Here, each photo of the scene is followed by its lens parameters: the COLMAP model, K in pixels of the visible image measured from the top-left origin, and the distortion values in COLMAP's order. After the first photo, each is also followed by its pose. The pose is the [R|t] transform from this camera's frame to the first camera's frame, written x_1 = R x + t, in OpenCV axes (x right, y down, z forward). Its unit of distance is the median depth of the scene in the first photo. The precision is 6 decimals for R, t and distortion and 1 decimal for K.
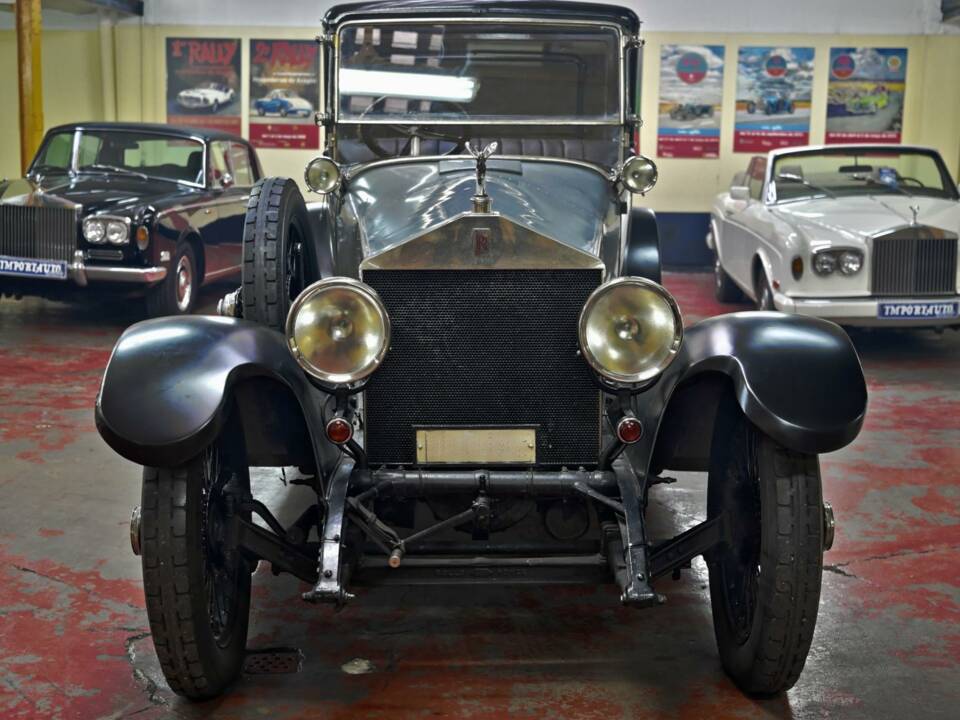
lens RADIAL K [[1357.3, 0, 454.3], [0, 1357.3, 360.1], [0, 0, 1]] dist [0.000701, 0.025894]
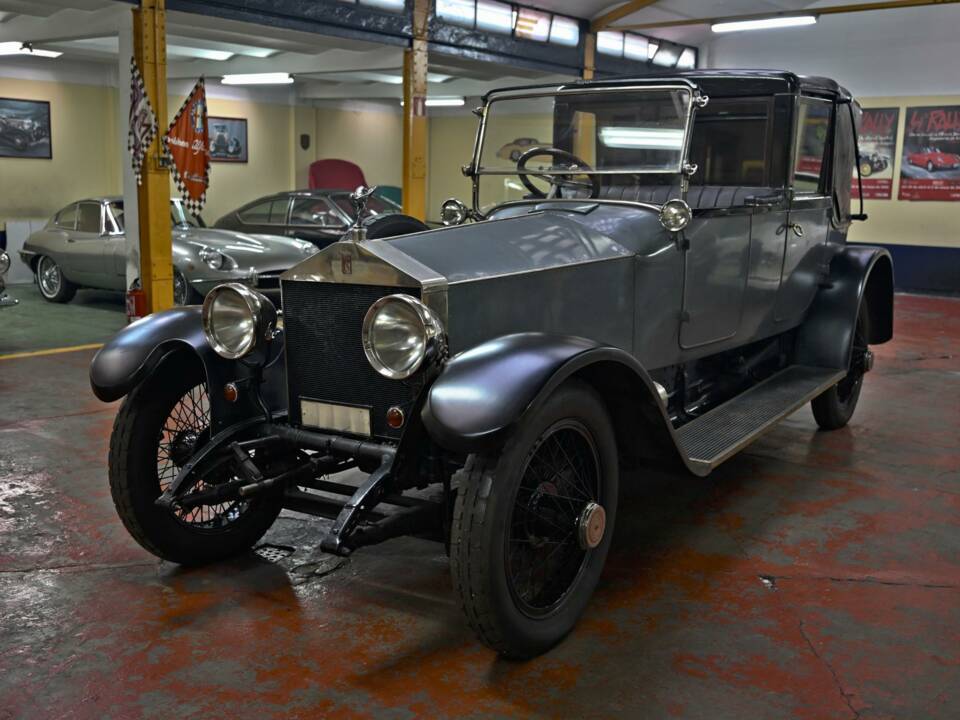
lens RADIAL K [[1004.1, 0, 485.0], [0, 1004.1, 370.6], [0, 0, 1]] dist [0.004635, -0.001573]
pose [[0.842178, 0.094778, -0.530805, 0.302832], [-0.086300, 0.995433, 0.040817, -0.015907], [0.532249, 0.011434, 0.846511, 0.116547]]
